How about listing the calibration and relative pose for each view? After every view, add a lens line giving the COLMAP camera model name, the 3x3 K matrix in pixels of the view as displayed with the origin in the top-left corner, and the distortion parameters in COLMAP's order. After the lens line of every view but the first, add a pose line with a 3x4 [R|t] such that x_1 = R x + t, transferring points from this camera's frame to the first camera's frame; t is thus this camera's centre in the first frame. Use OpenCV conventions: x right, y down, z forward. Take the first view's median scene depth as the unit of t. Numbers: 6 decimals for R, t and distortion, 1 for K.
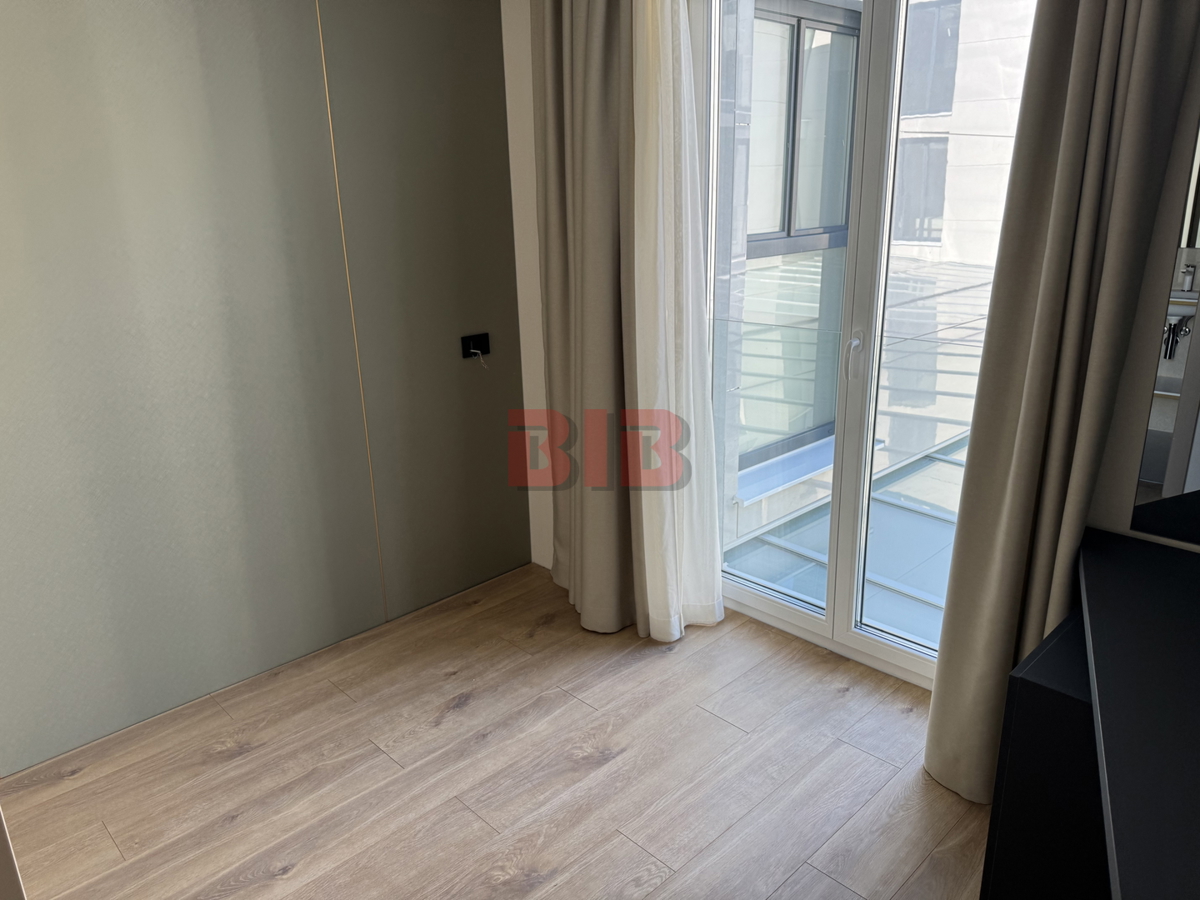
lens RADIAL K [[858.2, 0, 595.9], [0, 858.2, 445.1], [0, 0, 1]] dist [0.035455, -0.029029]
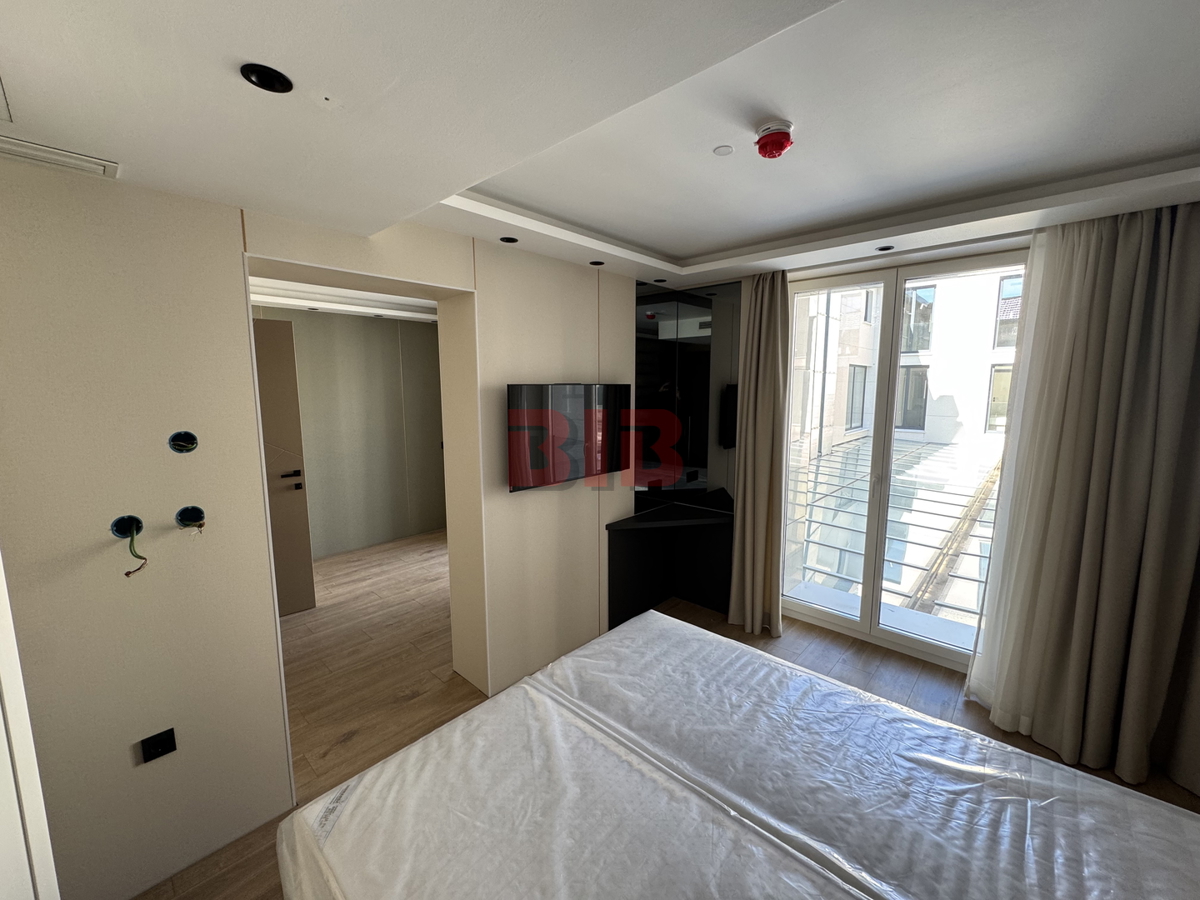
lens RADIAL K [[484.5, 0, 599.6], [0, 484.5, 452.6], [0, 0, 1]] dist [0.000724, 0.000397]
pose [[0.999023, -0.010035, 0.043028, 0.424480], [0.018033, 0.981668, -0.189743, 0.300638], [-0.040335, 0.190334, 0.980891, -0.919860]]
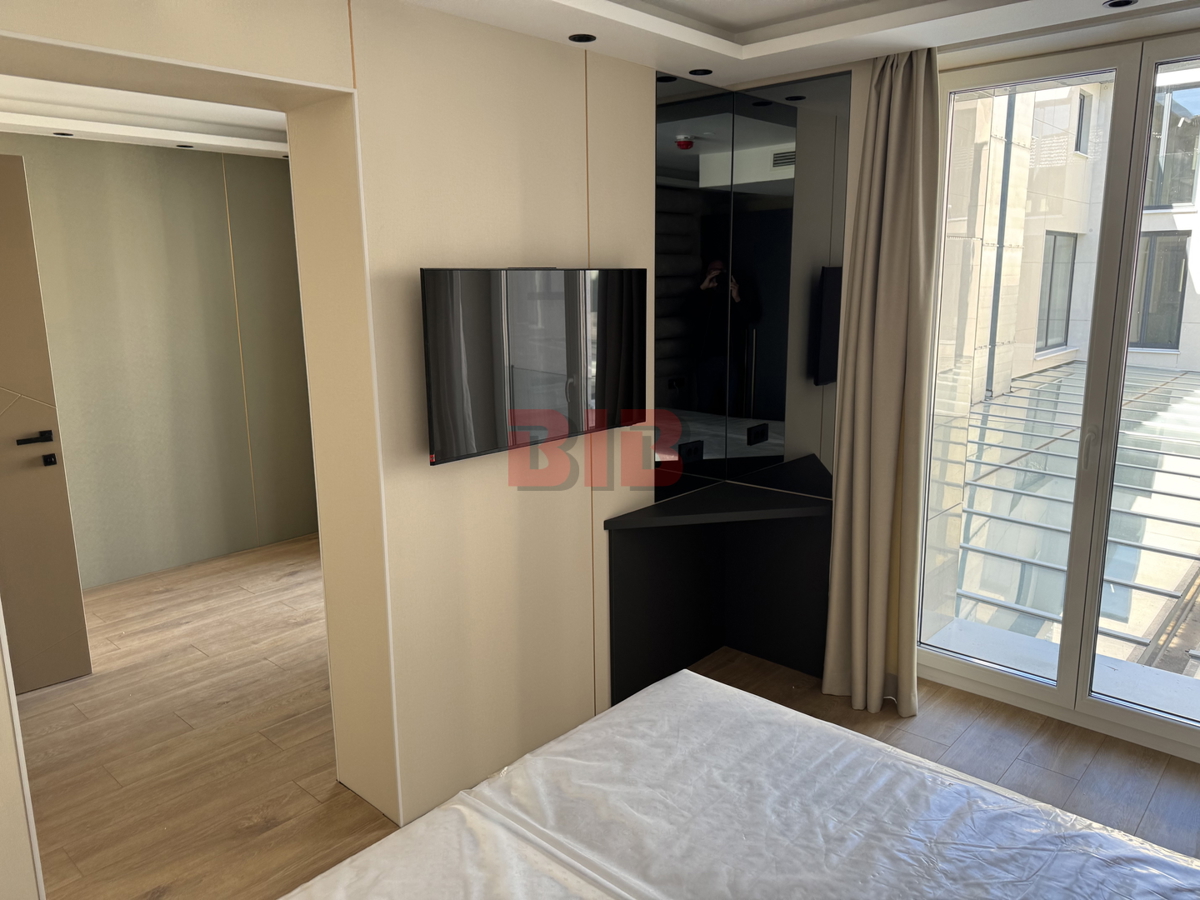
lens RADIAL K [[858.2, 0, 598.5], [0, 858.2, 450.5], [0, 0, 1]] dist [0.035455, -0.029029]
pose [[0.998729, -0.022809, 0.044945, 0.429655], [0.028389, 0.991407, -0.127694, 0.301889], [-0.041646, 0.128807, 0.990795, -0.904815]]
